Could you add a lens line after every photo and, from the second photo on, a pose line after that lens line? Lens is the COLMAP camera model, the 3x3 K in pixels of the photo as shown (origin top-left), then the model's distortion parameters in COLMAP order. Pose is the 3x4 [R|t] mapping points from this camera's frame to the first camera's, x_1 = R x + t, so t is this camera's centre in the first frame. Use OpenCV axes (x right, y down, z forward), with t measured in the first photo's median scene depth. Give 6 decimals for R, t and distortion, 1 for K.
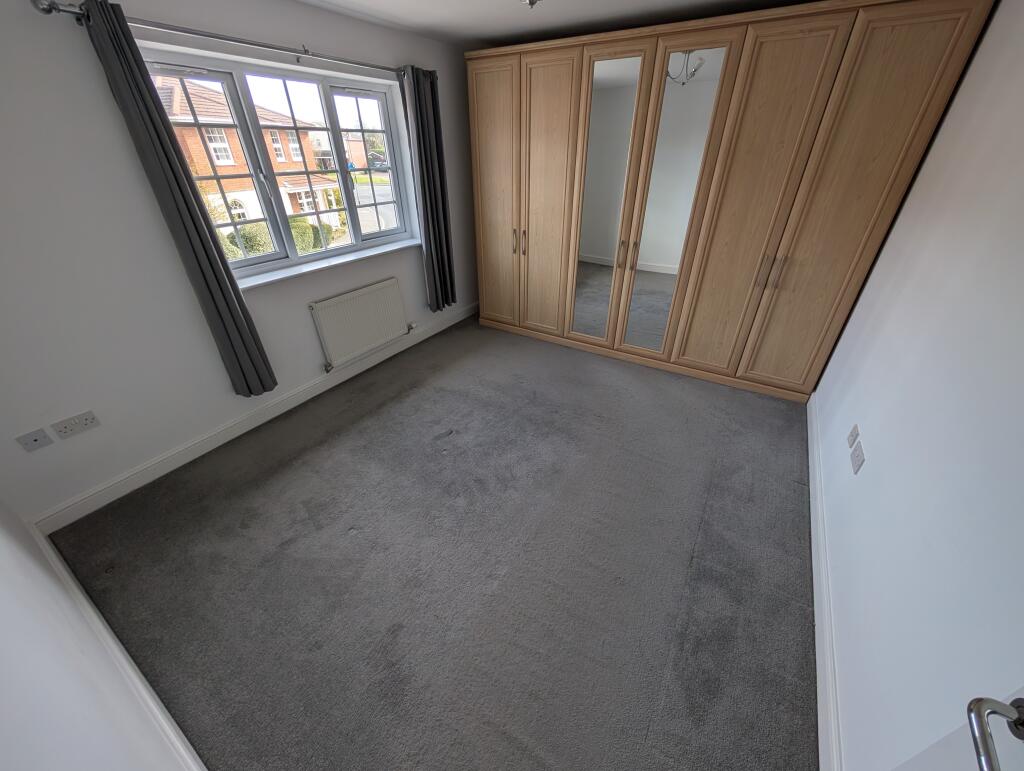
lens RADIAL K [[387.7, 0, 511.8], [0, 387.7, 389.3], [0, 0, 1]] dist [0.001603, 0.000372]
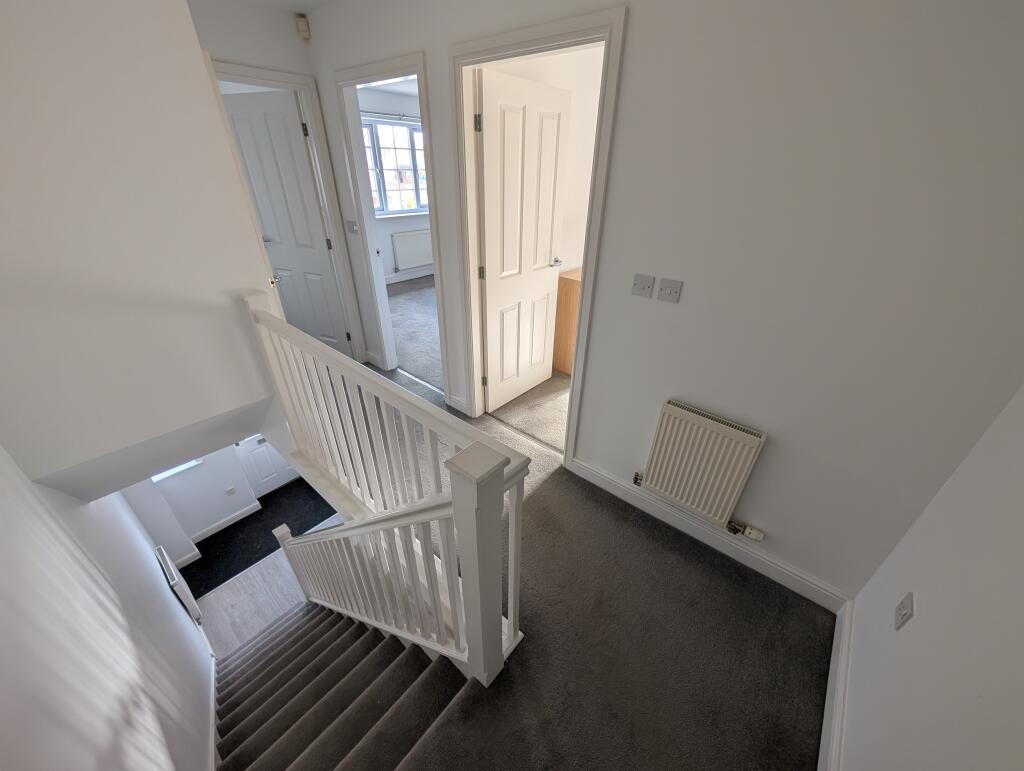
lens RADIAL K [[387.7, 0, 513.8], [0, 387.7, 387.5], [0, 0, 1]] dist [0.001603, 0.000372]
pose [[0.988528, 0.095878, -0.116703, 0.418875], [-0.098806, 0.994915, -0.019547, 0.555907], [0.114235, 0.030853, 0.992975, -0.908452]]
